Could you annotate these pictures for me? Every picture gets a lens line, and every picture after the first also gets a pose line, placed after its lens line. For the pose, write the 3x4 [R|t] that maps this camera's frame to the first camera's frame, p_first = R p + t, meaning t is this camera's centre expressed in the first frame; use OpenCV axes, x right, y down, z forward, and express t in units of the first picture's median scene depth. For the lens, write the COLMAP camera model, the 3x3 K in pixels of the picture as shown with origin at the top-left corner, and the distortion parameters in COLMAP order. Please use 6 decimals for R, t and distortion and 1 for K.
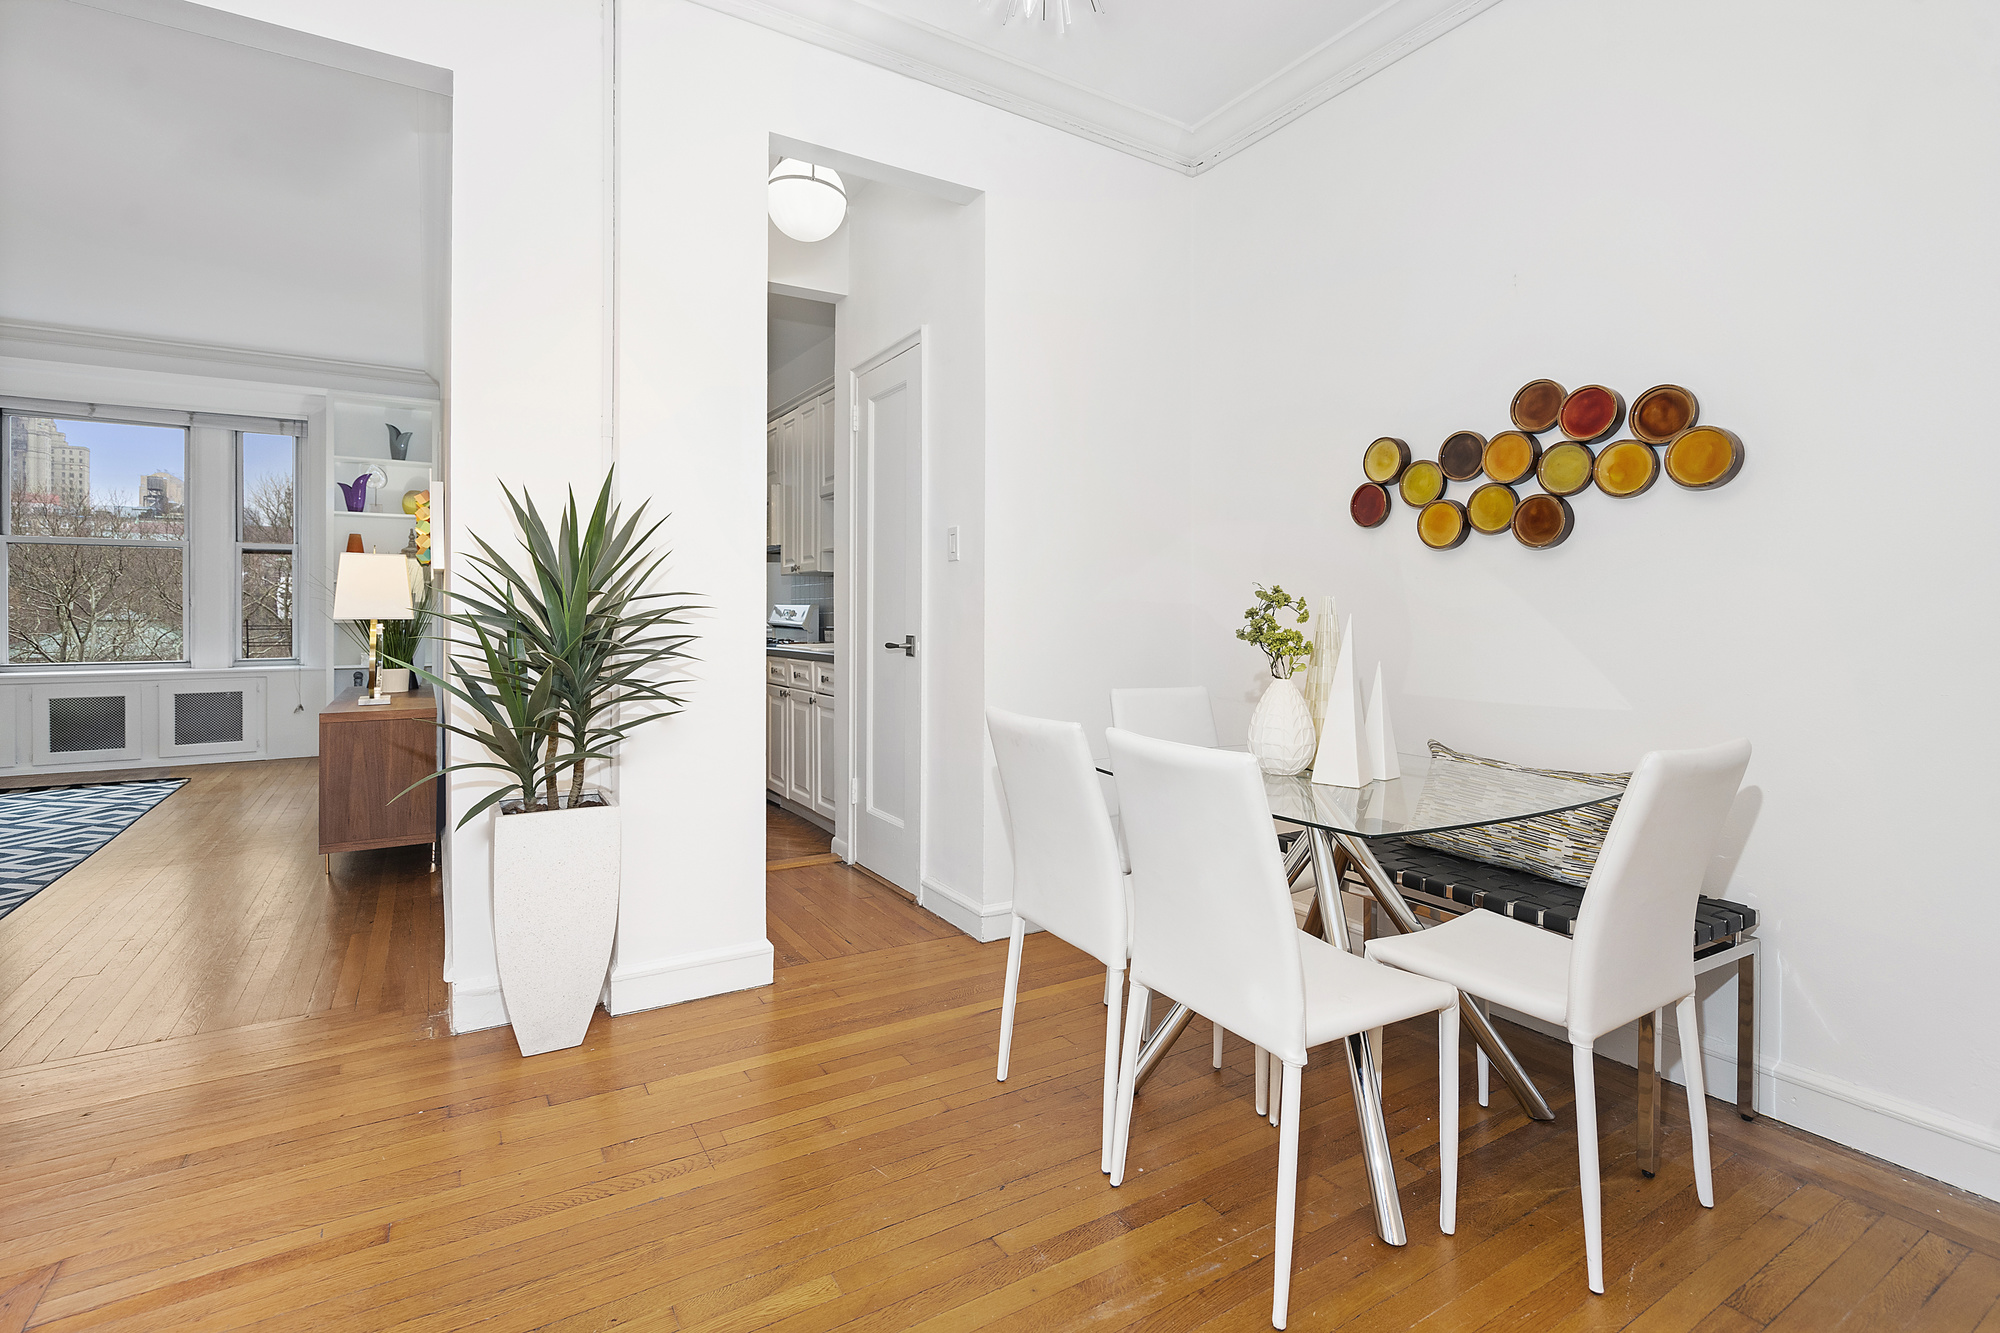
lens RADIAL K [[920.5, 0, 990.7], [0, 920.5, 612.5], [0, 0, 1]] dist [-0.000490, -0.000188]
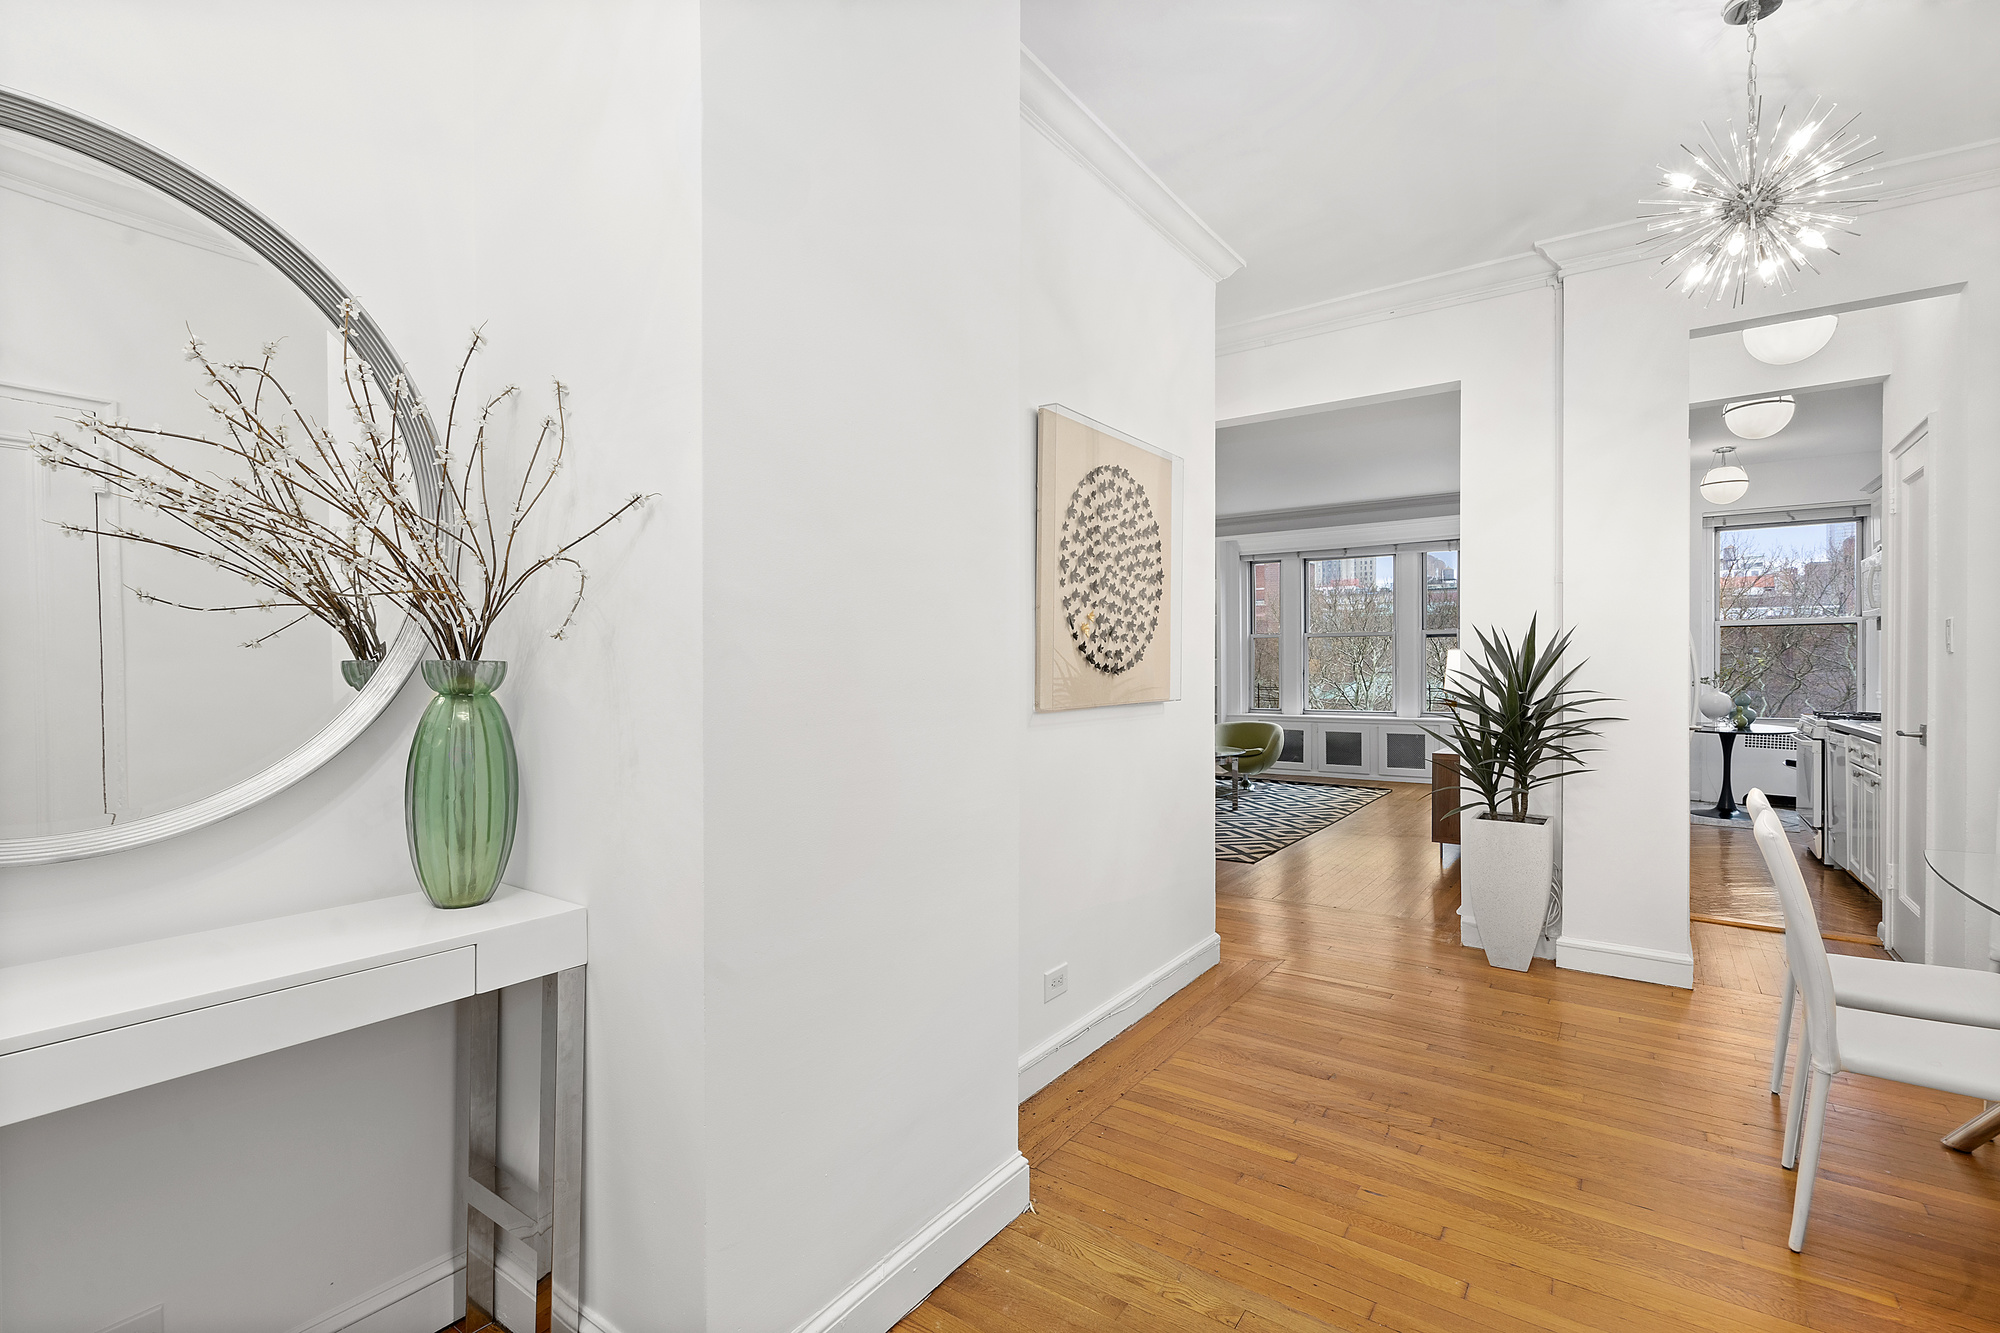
lens RADIAL K [[920.5, 0, 992.5], [0, 920.5, 668.4], [0, 0, 1]] dist [-0.000490, -0.000188]
pose [[0.385252, -0.001037, -0.922811, 0.399643], [0.007166, 0.999973, 0.001868, -0.040024], [0.922784, -0.007333, 0.385249, -0.278477]]
